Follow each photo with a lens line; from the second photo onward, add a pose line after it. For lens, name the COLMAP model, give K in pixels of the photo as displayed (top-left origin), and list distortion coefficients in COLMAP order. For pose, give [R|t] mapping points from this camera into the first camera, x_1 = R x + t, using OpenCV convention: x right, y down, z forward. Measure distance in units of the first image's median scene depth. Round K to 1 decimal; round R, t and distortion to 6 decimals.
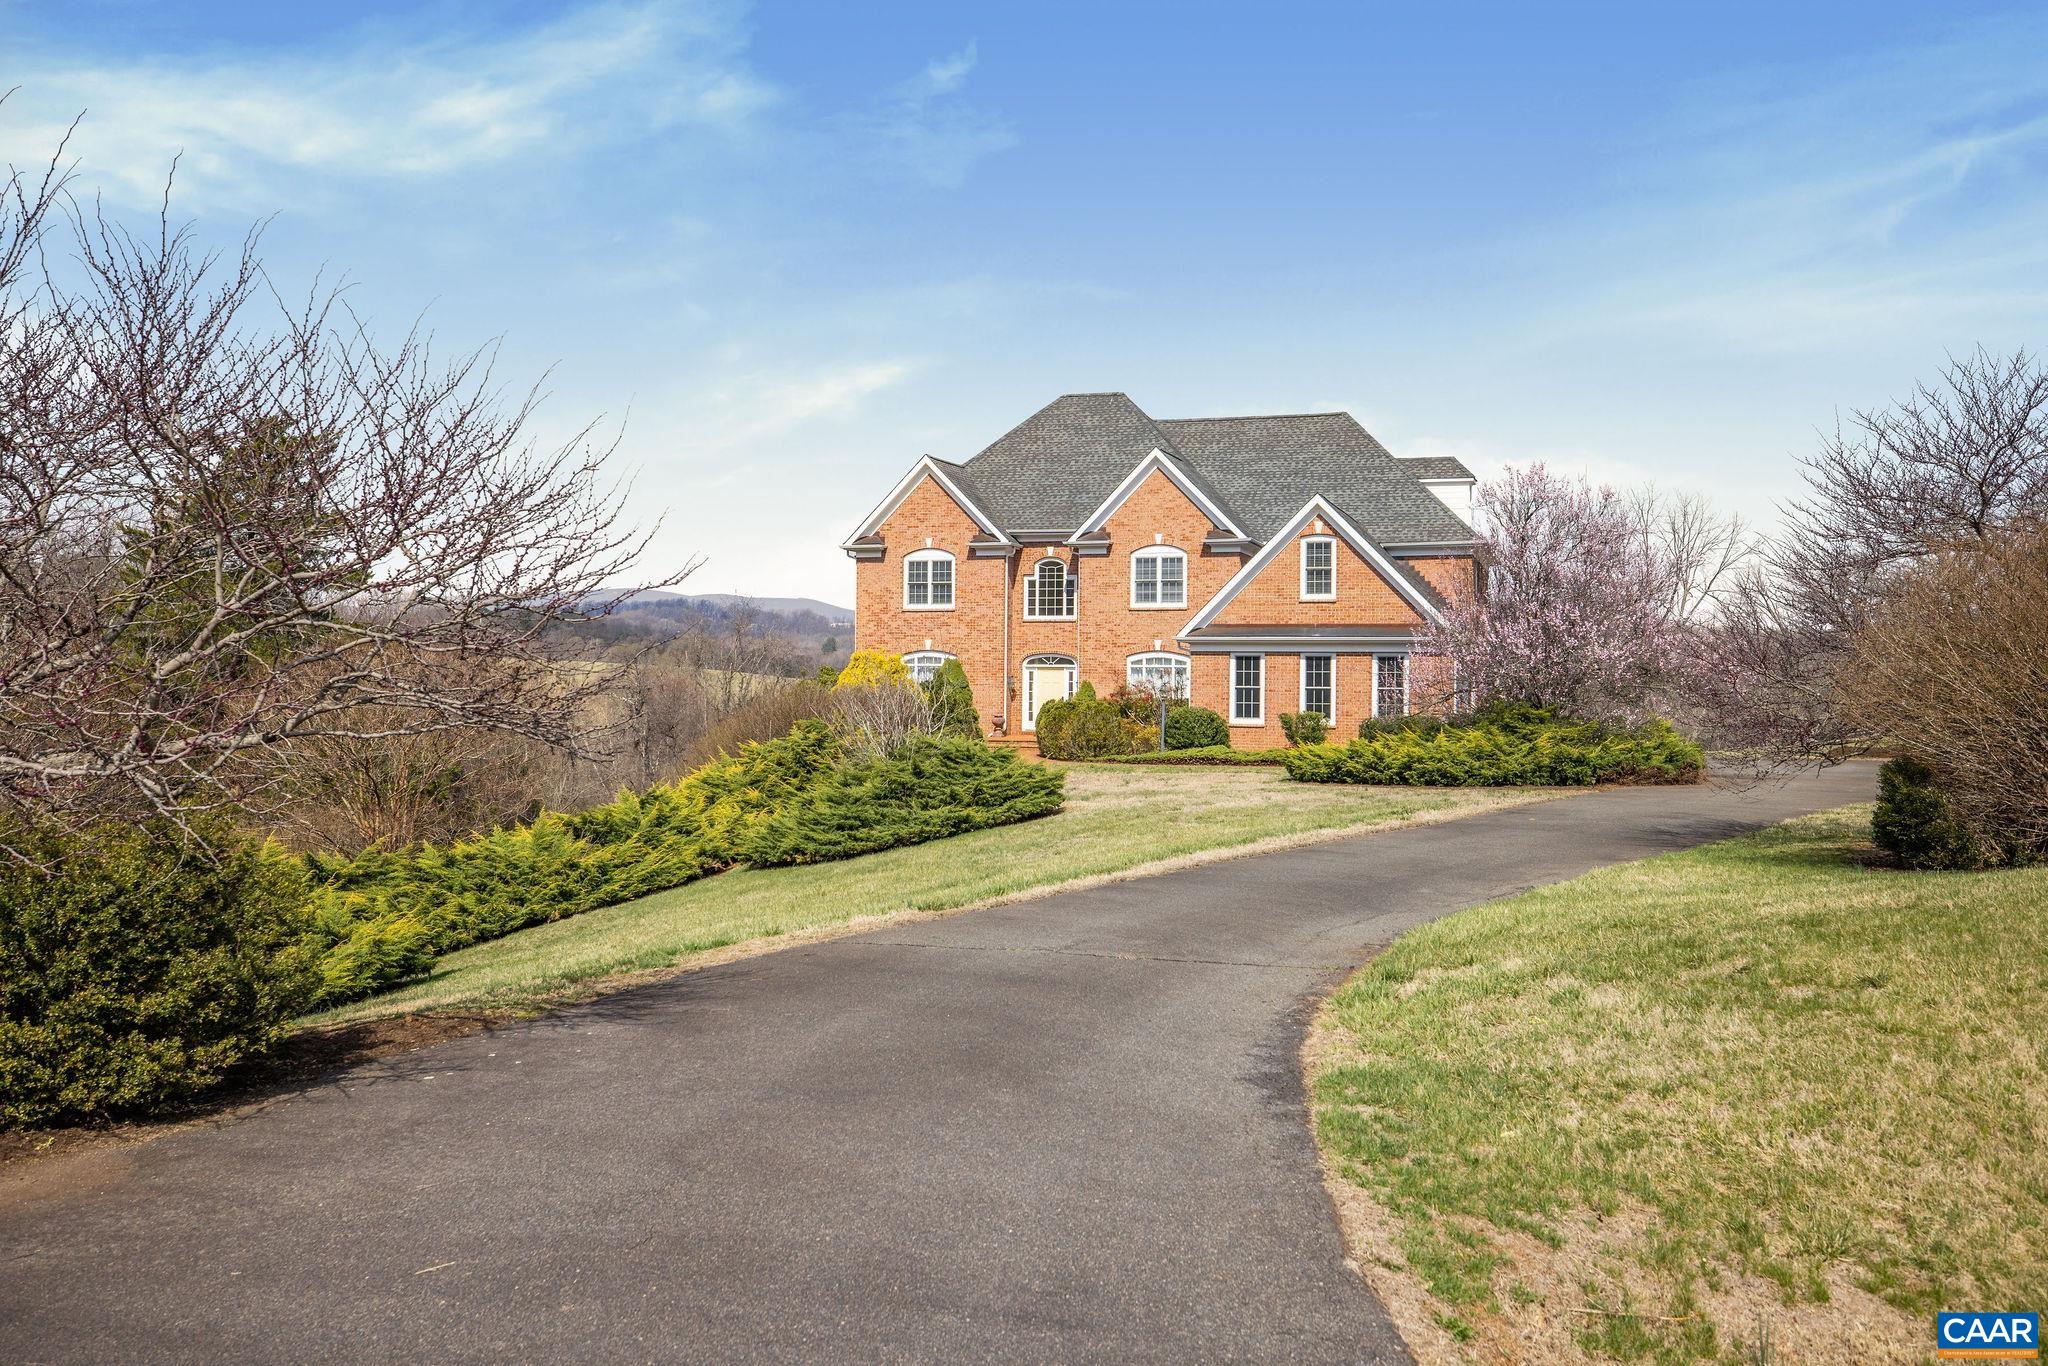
lens RADIAL K [[1835.7, 0, 1023.1], [0, 1835.7, 681.9], [0, 0, 1]] dist [-0.001479, -0.000580]
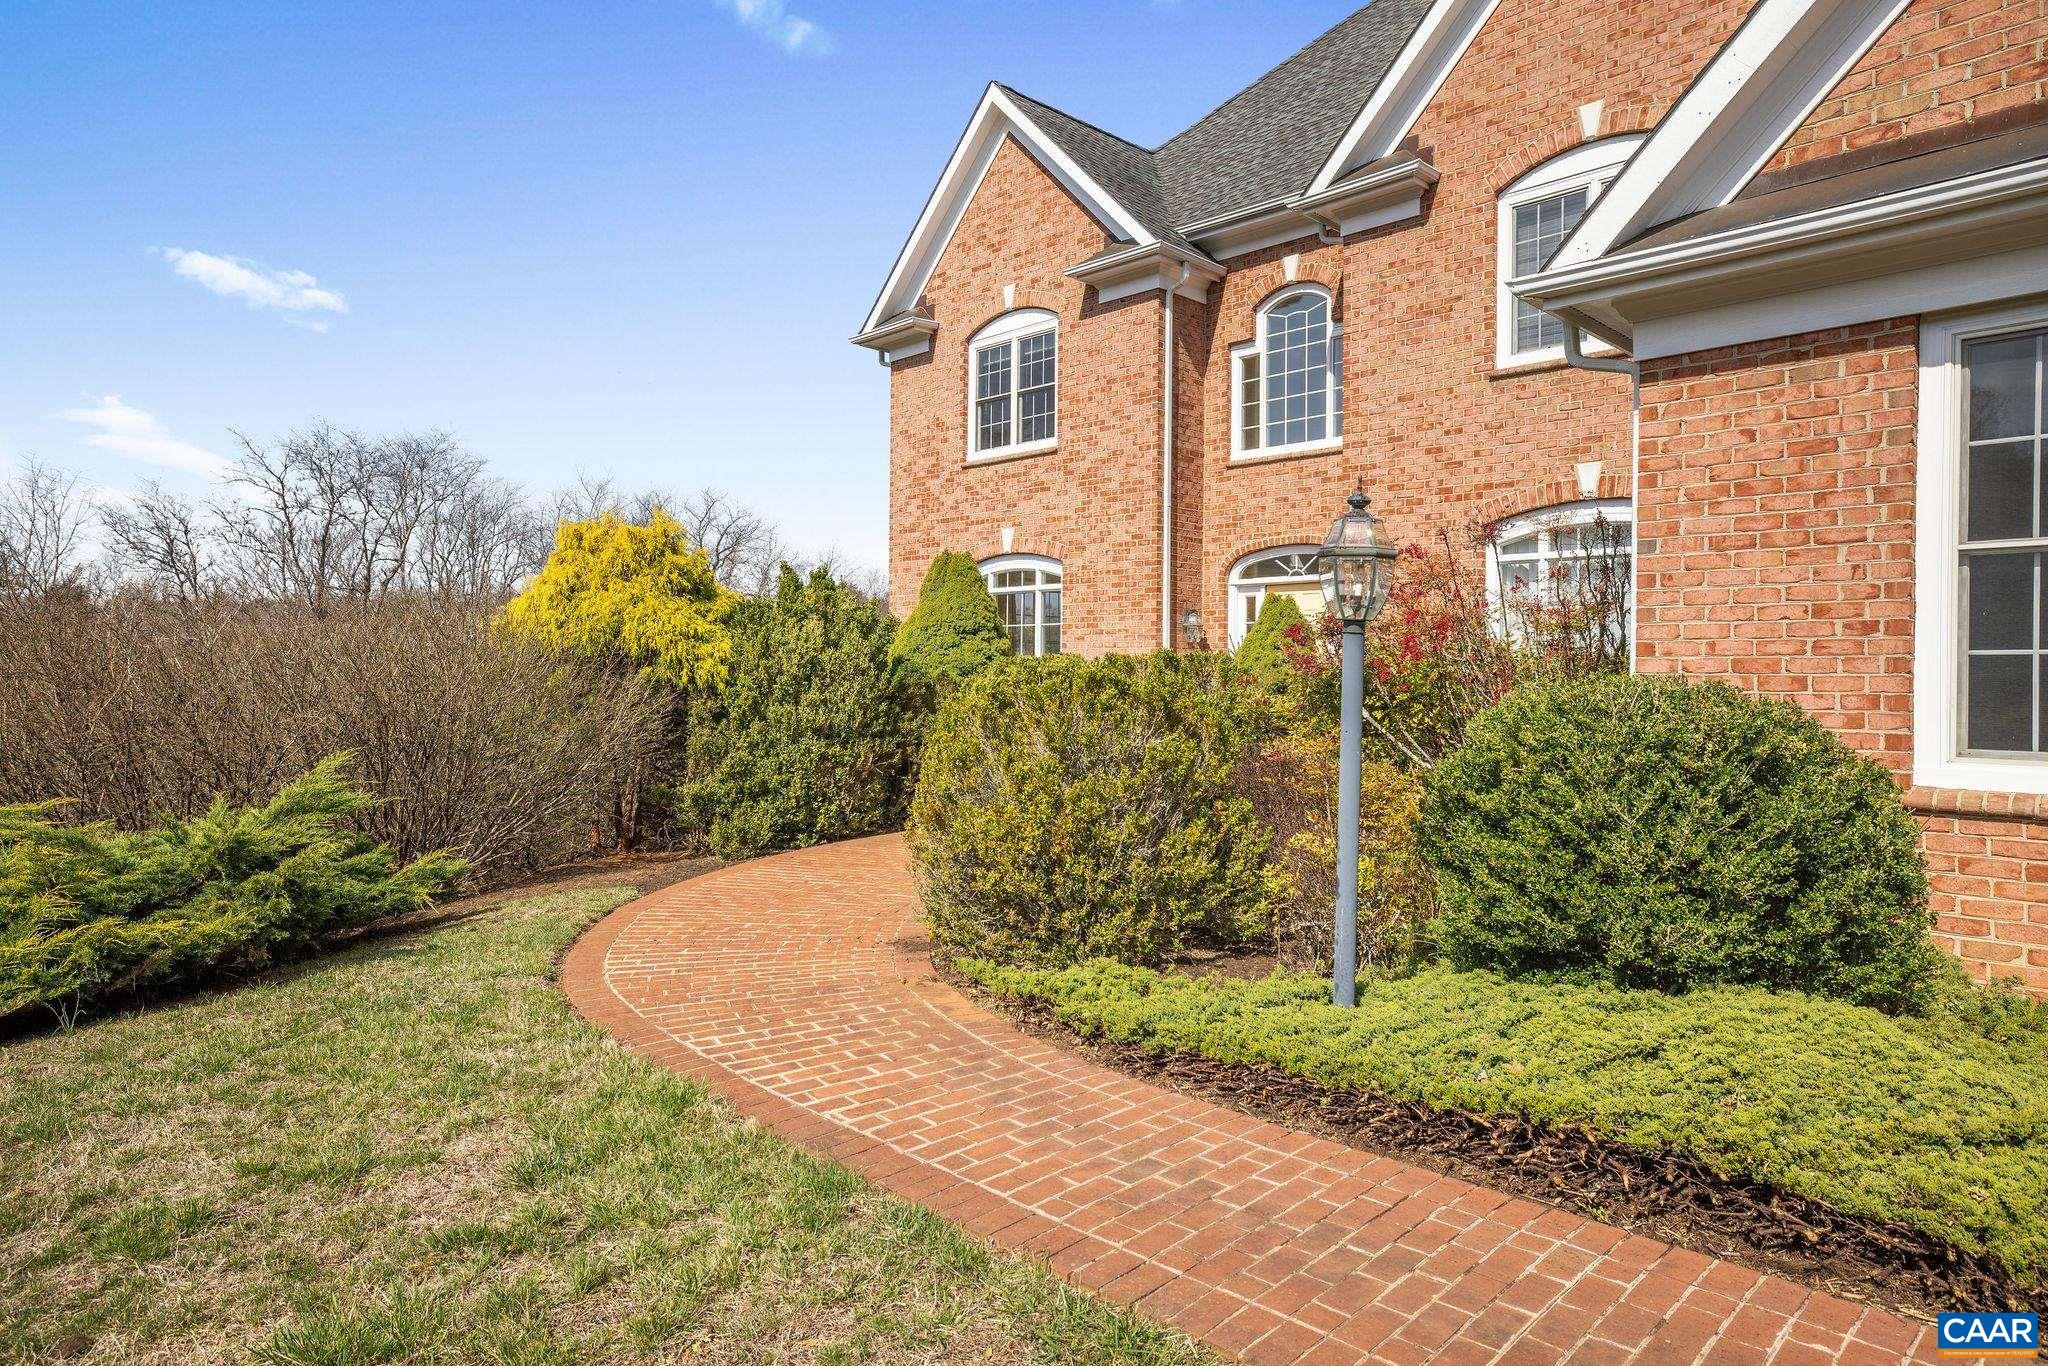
lens RADIAL K [[1253.0, 0, 1010.6], [0, 1253.0, 671.7], [0, 0, 1]] dist [-0.005009, 0.003700]
pose [[0.887772, -0.004176, -0.460264, 0.091271], [0.000962, 0.999973, -0.007218, 0.013366], [0.460282, 0.005966, 0.887753, 0.853792]]
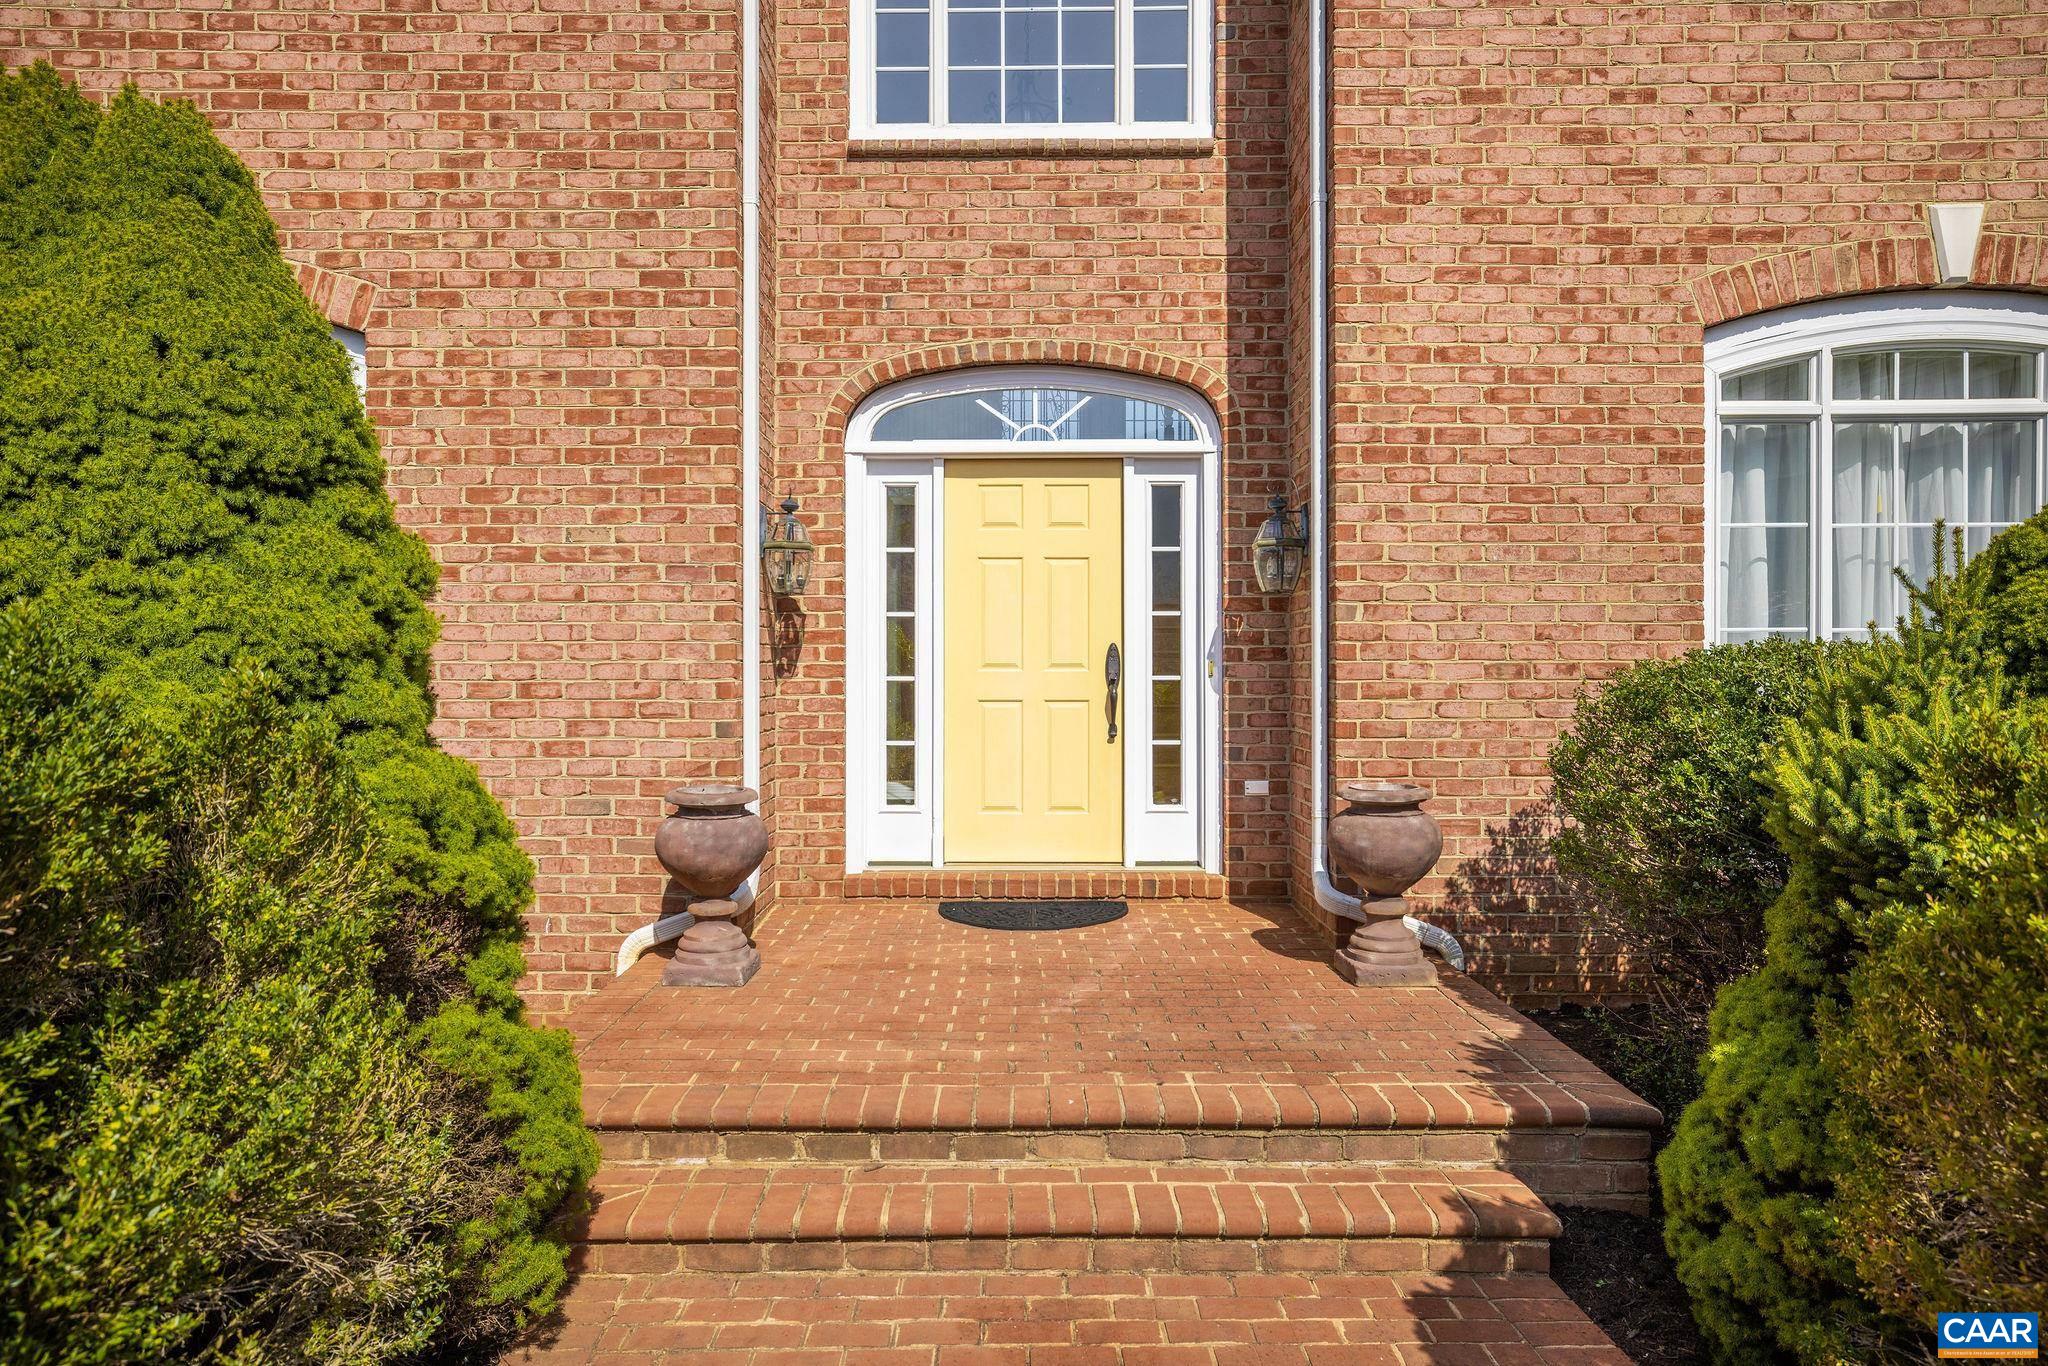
lens RADIAL K [[1319.5, 0, 1025.3], [0, 1319.5, 669.3], [0, 0, 1]] dist [0.015023, 0.007257]
pose [[0.953883, -0.009285, 0.300036, -0.022111], [0.008162, 0.999954, 0.004994, 0.010793], [-0.300069, -0.002315, 0.953915, 1.017700]]
